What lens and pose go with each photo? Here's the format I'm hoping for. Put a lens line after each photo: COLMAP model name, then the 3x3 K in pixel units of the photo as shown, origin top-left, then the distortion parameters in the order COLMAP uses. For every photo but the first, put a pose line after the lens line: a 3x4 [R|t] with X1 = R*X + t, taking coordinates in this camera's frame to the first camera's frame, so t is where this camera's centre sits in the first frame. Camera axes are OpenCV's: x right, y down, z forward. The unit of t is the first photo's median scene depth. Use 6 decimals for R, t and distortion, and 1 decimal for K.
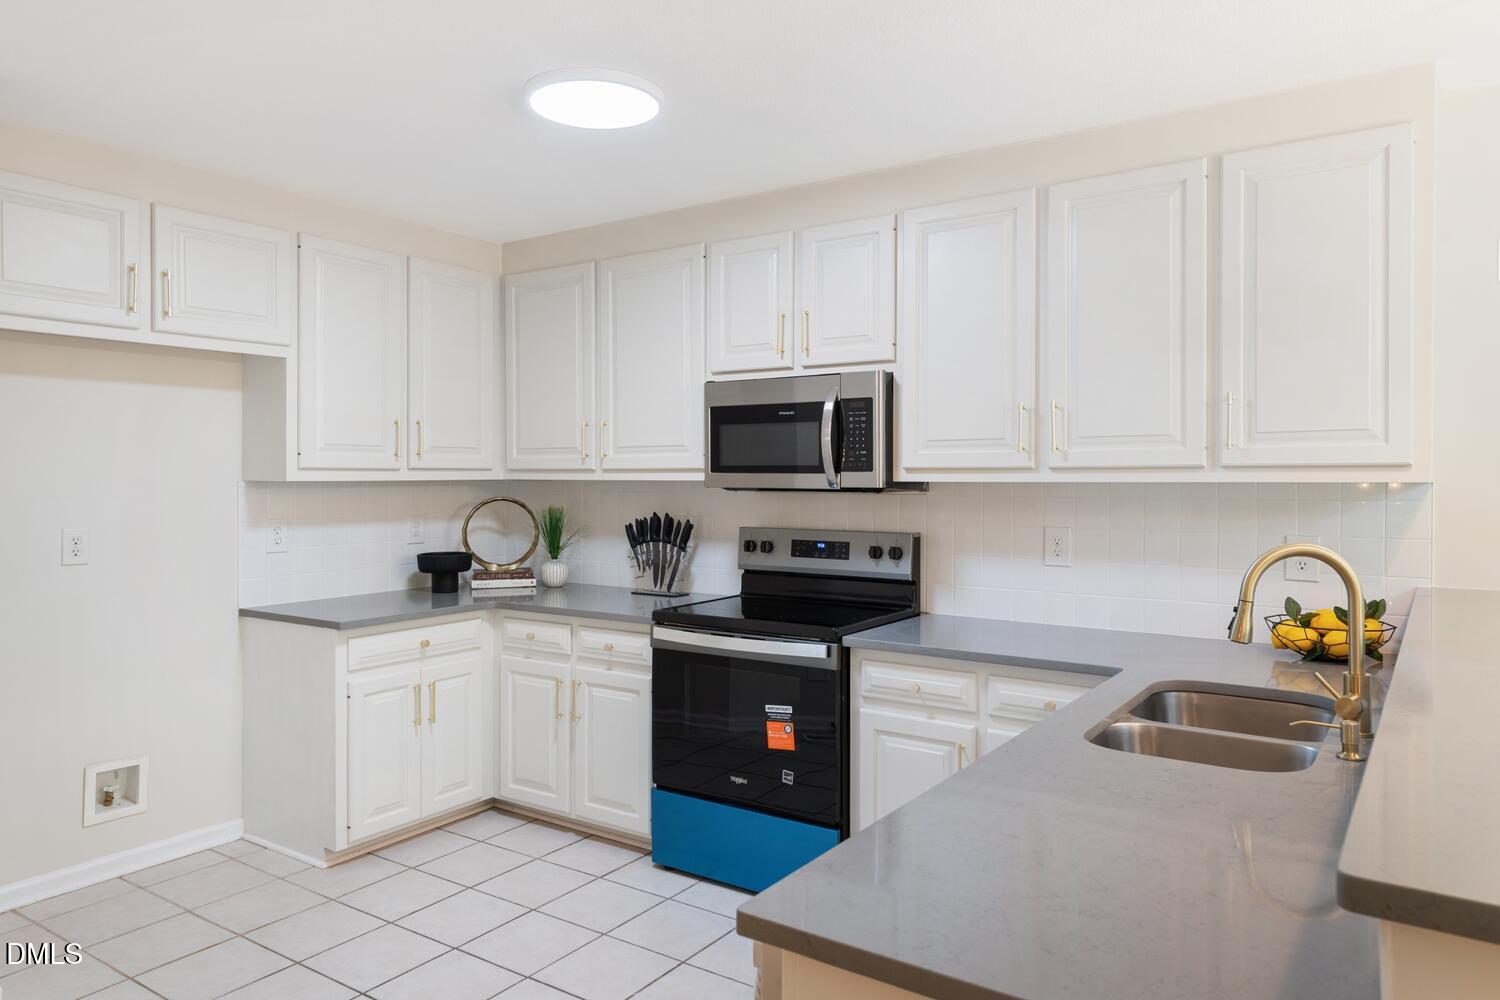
lens RADIAL K [[1019.4, 0, 748.5], [0, 1019.4, 497.7], [0, 0, 1]] dist [0.039990, -0.000412]
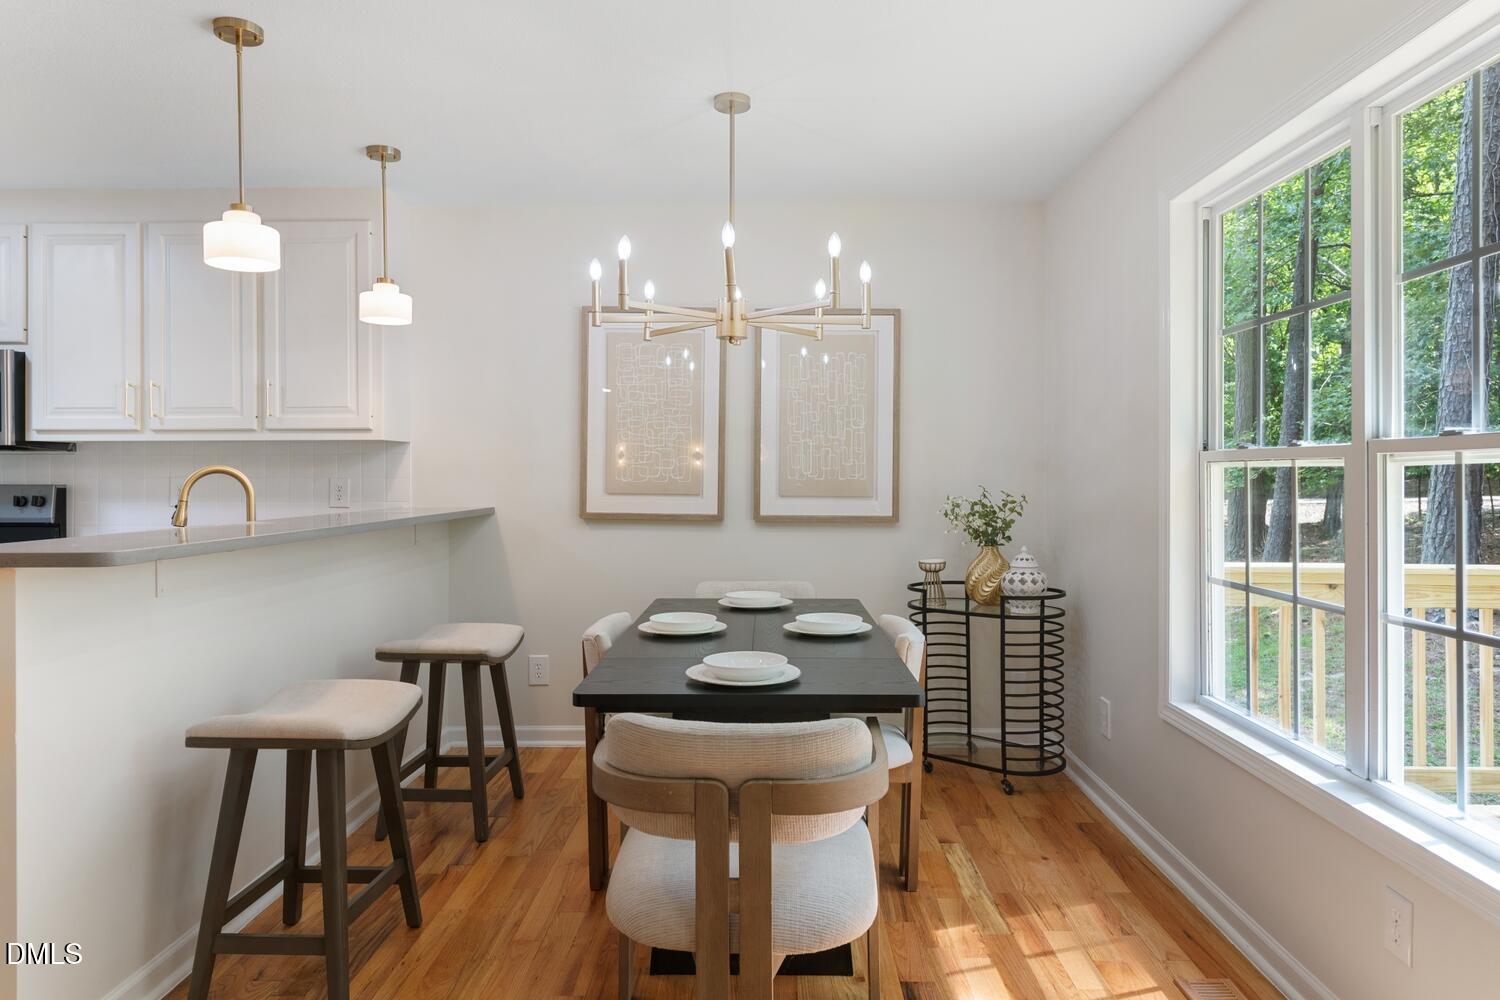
lens RADIAL K [[925.5, 0, 751.5], [0, 925.5, 487.5], [0, 0, 1]] dist [0.003243, 0.001627]
pose [[0.834111, -0.004548, 0.551578, 0.277081], [0.012541, 0.999864, -0.010719, 0.068849], [-0.551454, 0.015858, 0.834054, -0.450983]]
